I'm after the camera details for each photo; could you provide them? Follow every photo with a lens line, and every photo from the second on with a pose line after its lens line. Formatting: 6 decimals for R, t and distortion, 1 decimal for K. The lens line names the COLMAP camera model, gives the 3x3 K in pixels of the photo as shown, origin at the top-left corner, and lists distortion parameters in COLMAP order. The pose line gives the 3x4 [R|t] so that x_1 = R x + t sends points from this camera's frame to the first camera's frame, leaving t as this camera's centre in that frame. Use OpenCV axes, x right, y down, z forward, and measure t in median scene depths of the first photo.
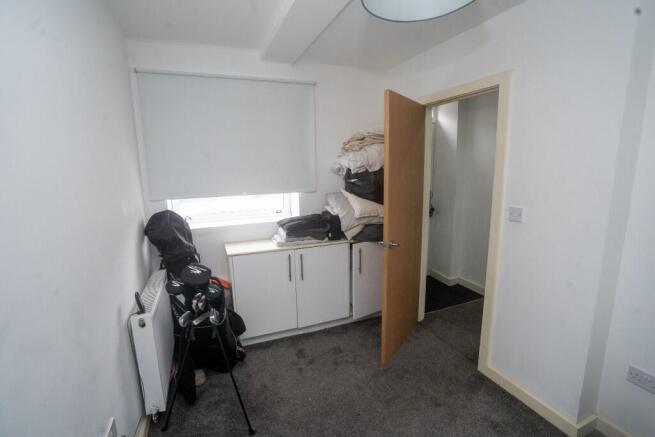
lens RADIAL K [[307.6, 0, 327.5], [0, 307.6, 218.5], [0, 0, 1]] dist [-0.074795, 0.026134]
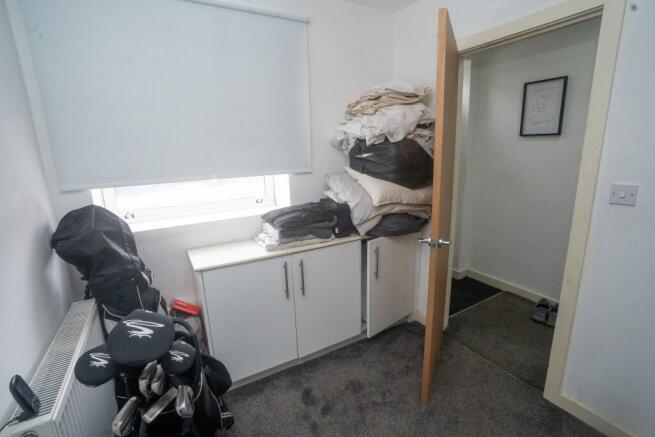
lens RADIAL K [[307.6, 0, 327.5], [0, 307.6, 218.5], [0, 0, 1]] dist [-0.074795, 0.026134]
pose [[0.990540, -0.041630, 0.130757, -0.112846], [0.035959, 0.998320, 0.045439, -0.009570], [-0.132428, -0.040307, 0.990373, 0.289029]]
